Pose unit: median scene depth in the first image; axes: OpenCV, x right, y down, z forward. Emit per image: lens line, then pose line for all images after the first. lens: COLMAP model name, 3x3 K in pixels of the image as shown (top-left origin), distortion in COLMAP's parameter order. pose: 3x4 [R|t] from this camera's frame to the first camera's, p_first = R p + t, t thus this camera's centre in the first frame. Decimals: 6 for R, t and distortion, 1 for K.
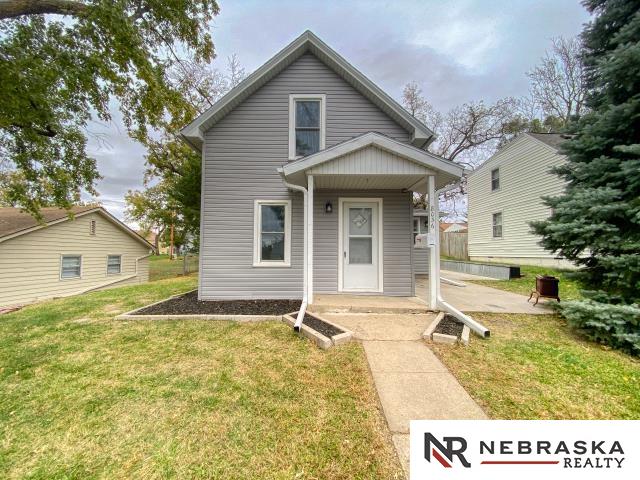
lens RADIAL K [[258.5, 0, 318.6], [0, 258.5, 238.9], [0, 0, 1]] dist [-0.002746, -0.007926]
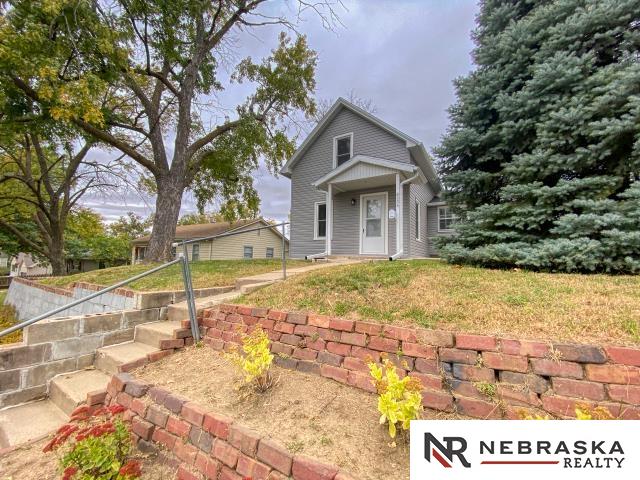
lens RADIAL K [[258.5, 0, 319.6], [0, 258.5, 239.8], [0, 0, 1]] dist [-0.002746, -0.007926]
pose [[0.852165, -0.031617, -0.522317, 0.689953], [0.015185, 0.999247, -0.035711, 0.165952], [0.523053, 0.022500, 0.852003, -0.464806]]
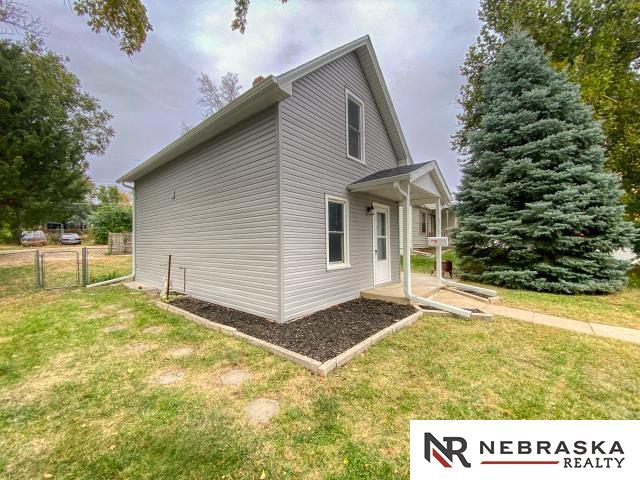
lens RADIAL K [[258.5, 0, 319.9], [0, 258.5, 237.0], [0, 0, 1]] dist [-0.002746, -0.007926]
pose [[0.643029, 0.003778, 0.765832, -0.942945], [-0.028664, 0.999406, 0.019138, -0.023694], [-0.765305, -0.034258, 0.642756, 0.457927]]
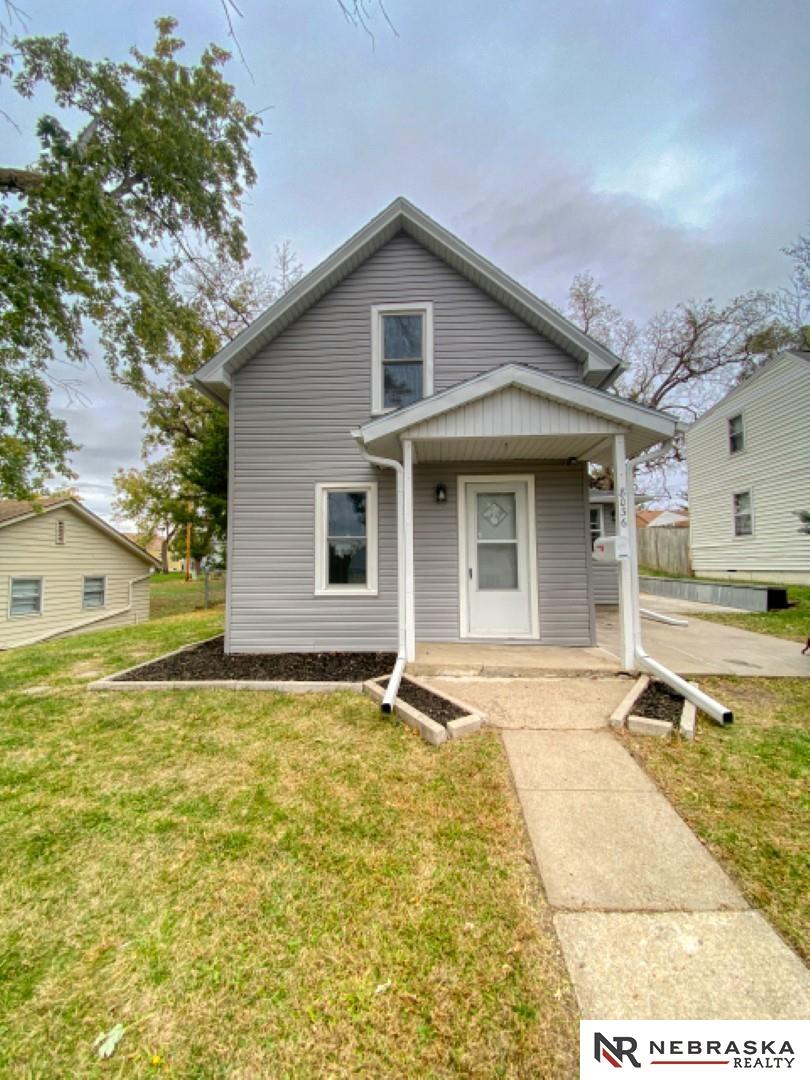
lens RADIAL K [[436.2, 0, 405.9], [0, 436.2, 532.9], [0, 0, 1]] dist [-0.002746, -0.007926]
pose [[0.998346, -0.018757, -0.054349, 0.011727], [0.017658, 0.999631, -0.020633, -0.013433], [0.054716, 0.019639, 0.998309, 0.012151]]
